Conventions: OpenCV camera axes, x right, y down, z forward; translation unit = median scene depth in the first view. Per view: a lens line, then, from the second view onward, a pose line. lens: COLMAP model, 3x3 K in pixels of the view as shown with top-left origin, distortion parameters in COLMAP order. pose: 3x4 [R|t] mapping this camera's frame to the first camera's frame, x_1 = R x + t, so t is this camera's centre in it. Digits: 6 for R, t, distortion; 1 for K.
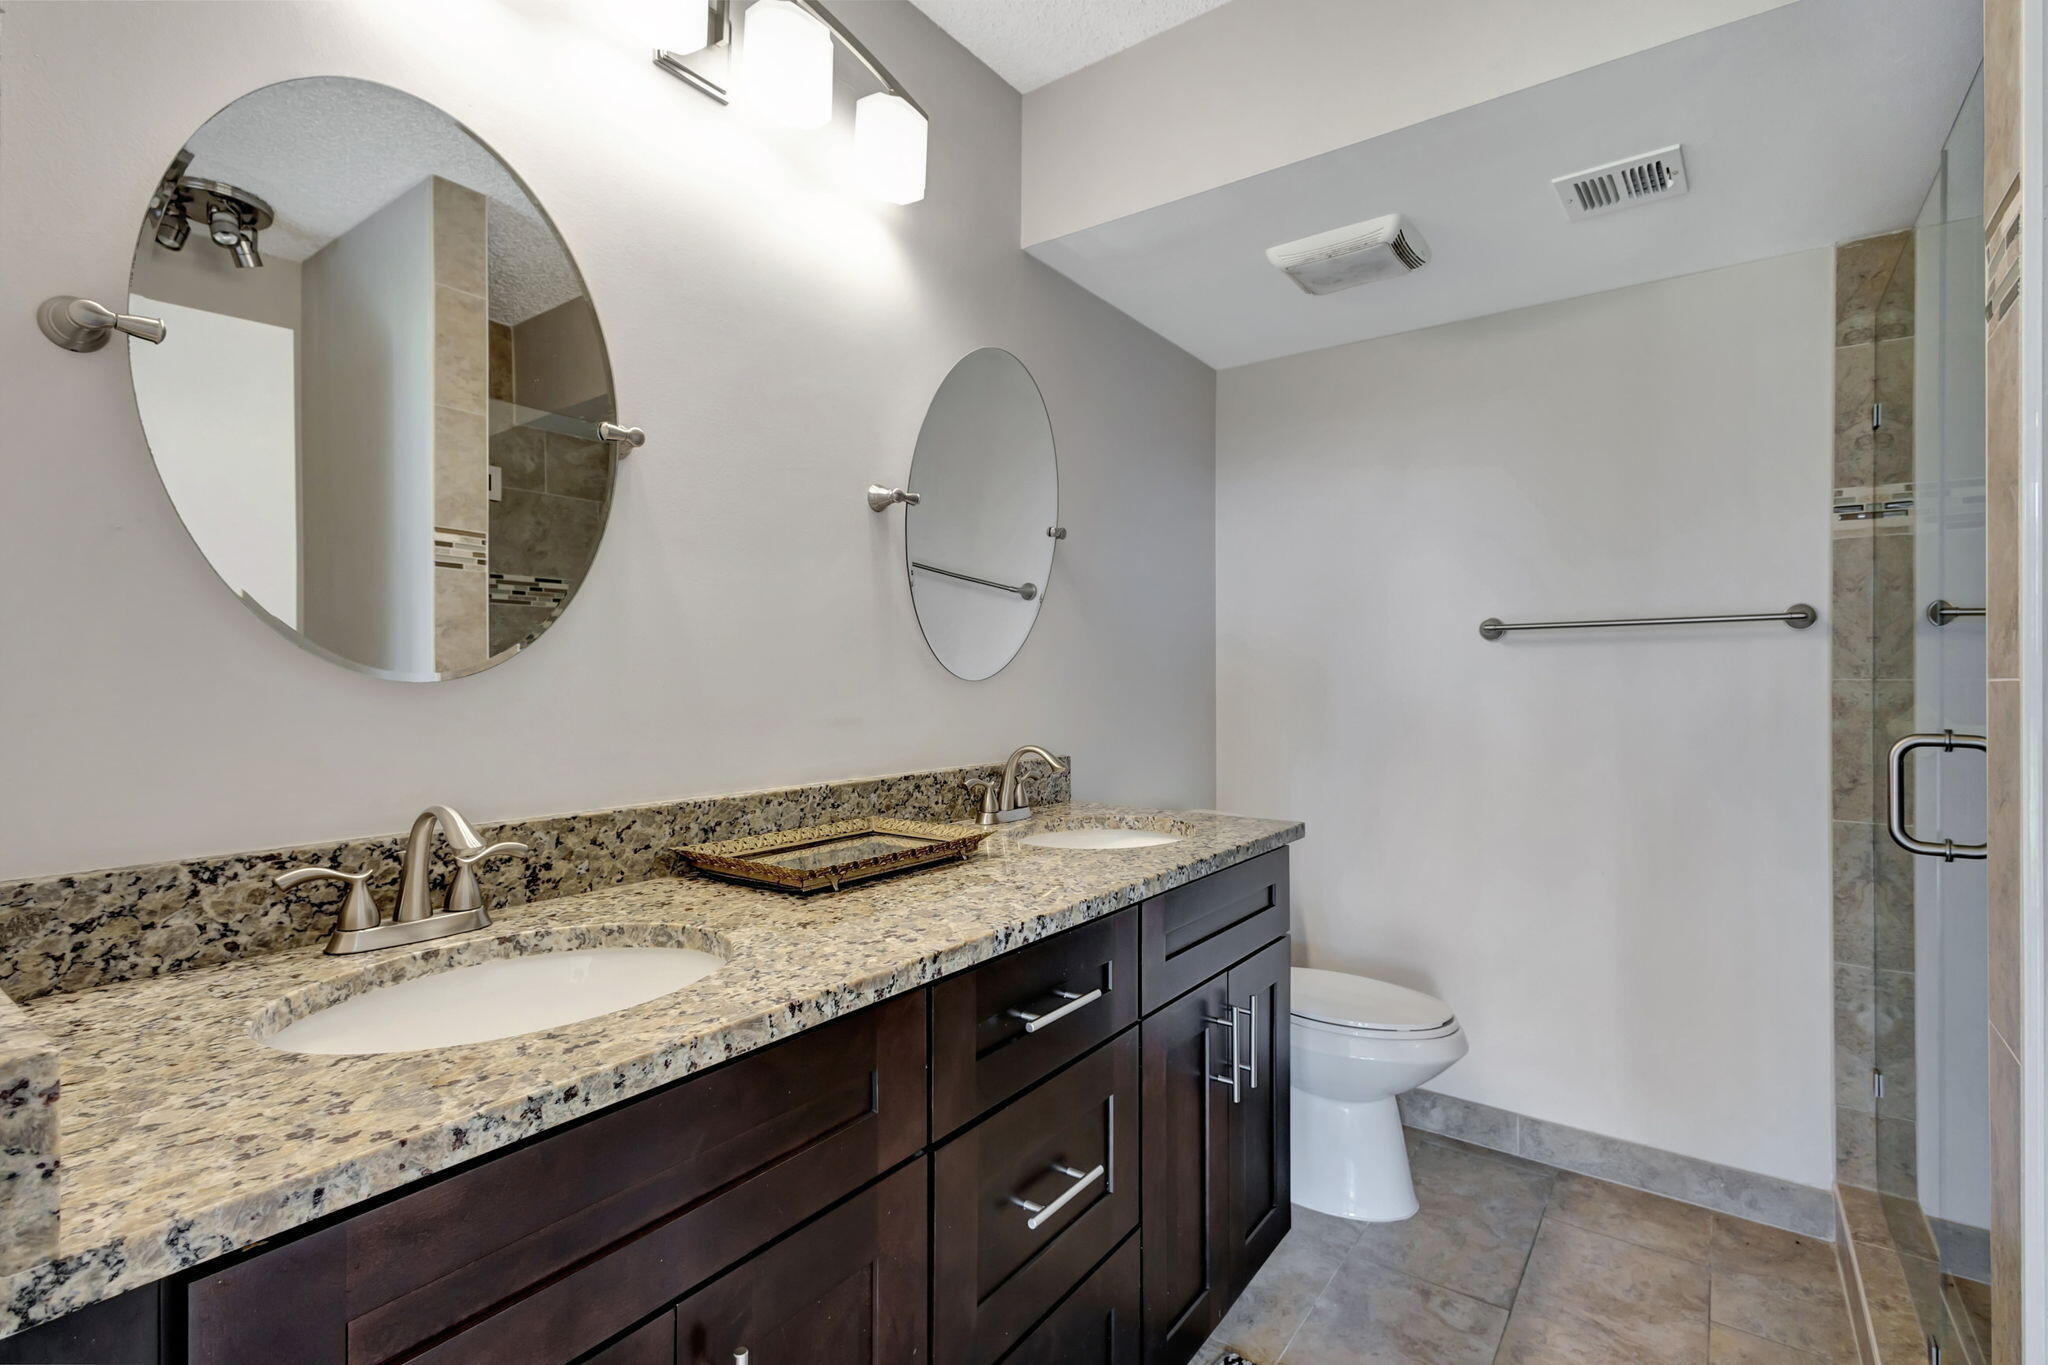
lens RADIAL K [[949.4, 0, 1021.1], [0, 949.4, 674.6], [0, 0, 1]] dist [0.002061, -0.001135]
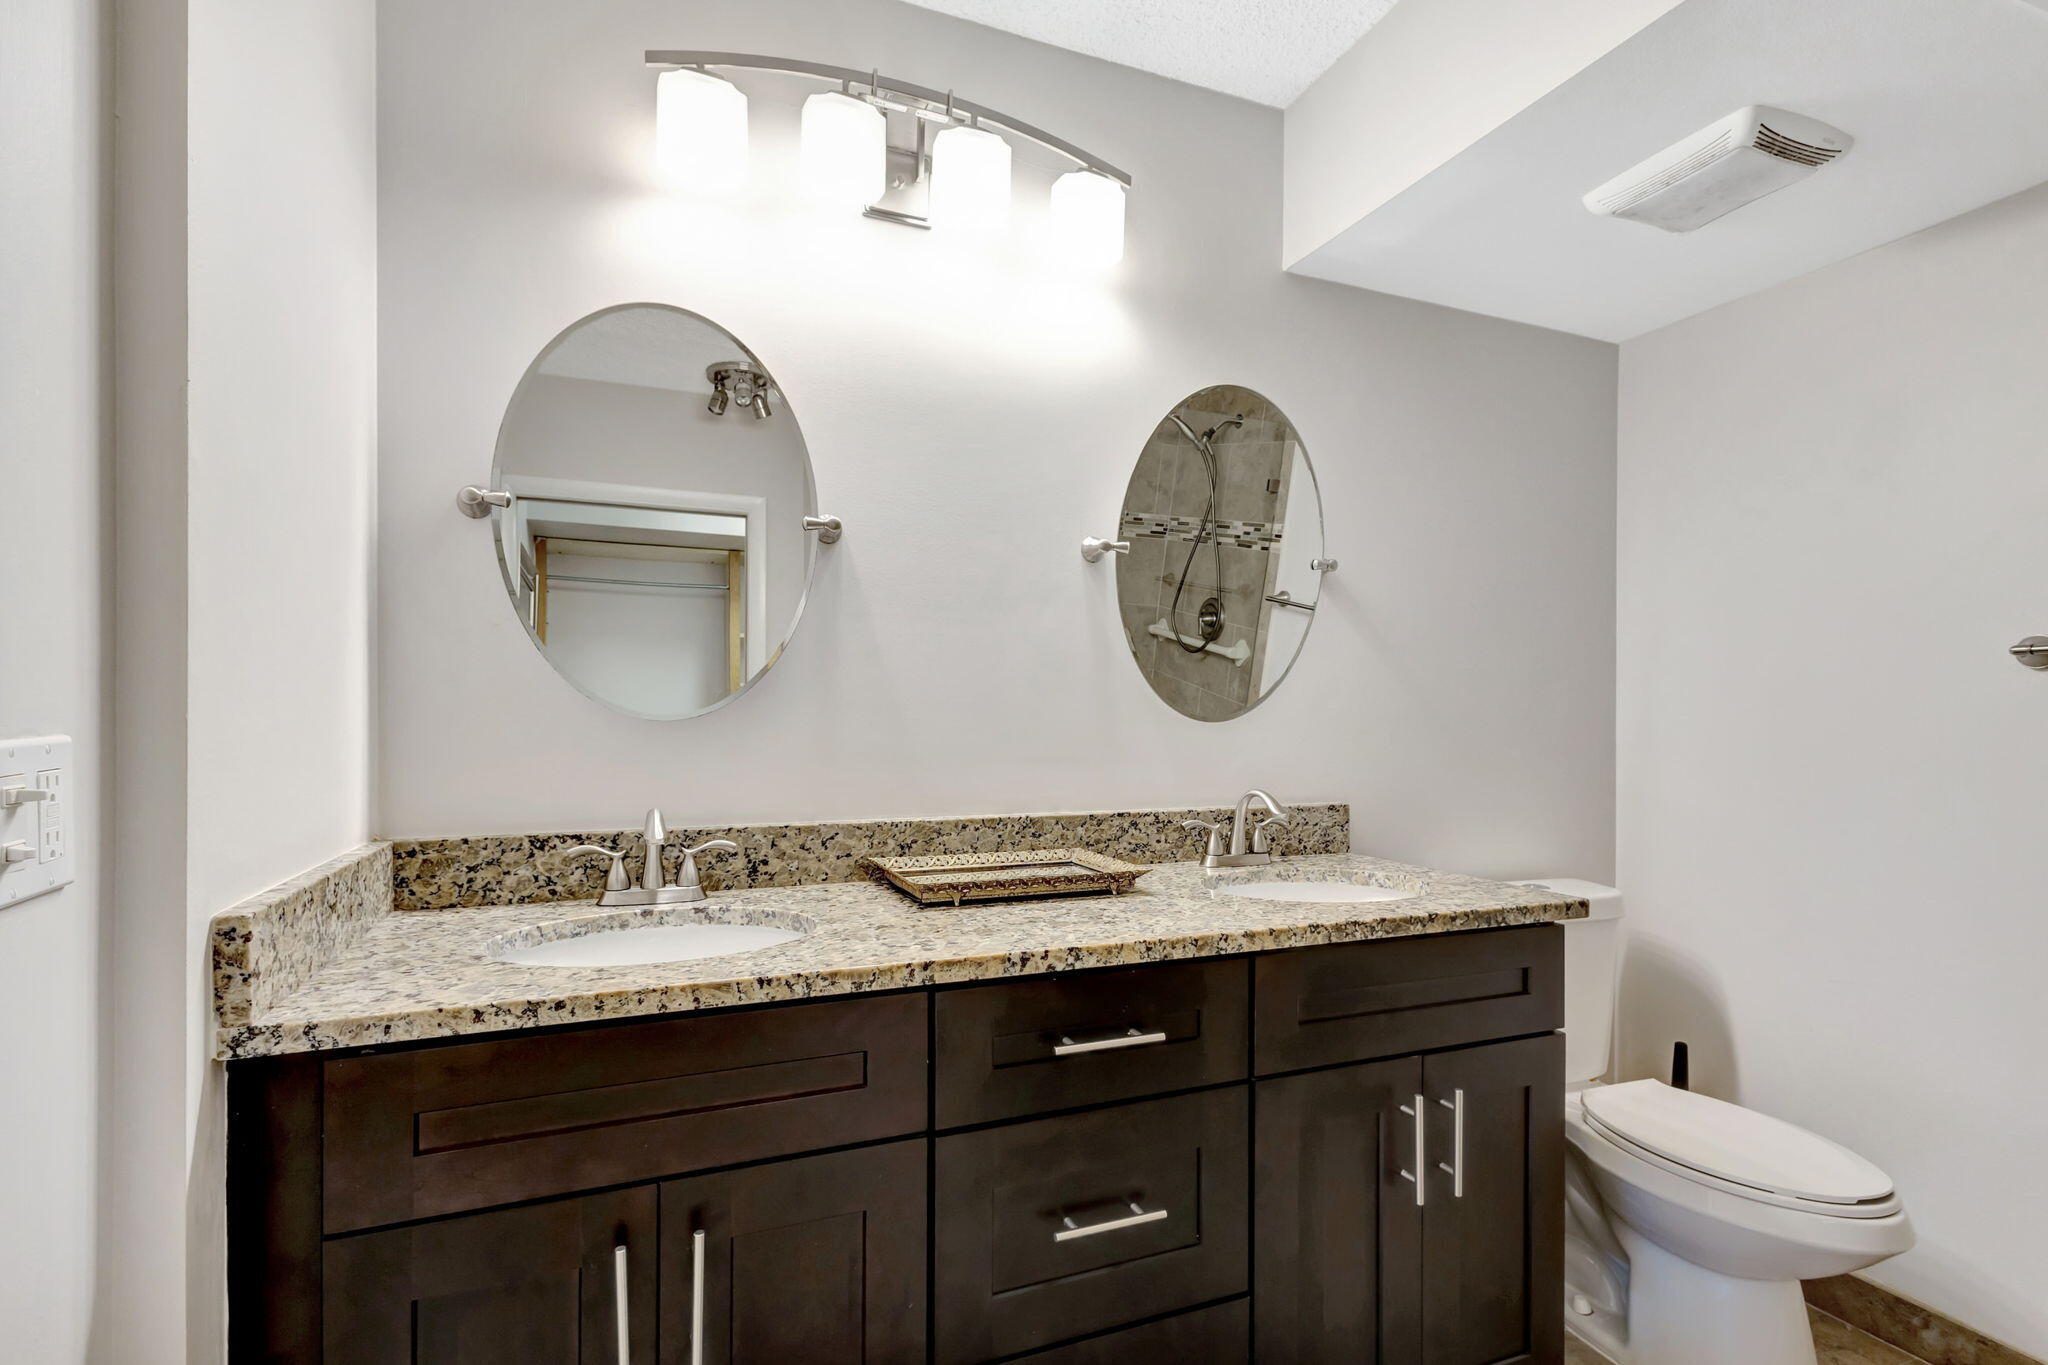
lens RADIAL K [[944.2, 0, 1024.1], [0, 944.2, 726.4], [0, 0, 1]] dist [0.003978, 0.000879]
pose [[0.848100, 0.008116, -0.529774, 0.607176], [-0.002264, 0.999929, 0.011695, -0.001220], [0.529832, -0.008720, 0.848058, 0.108771]]
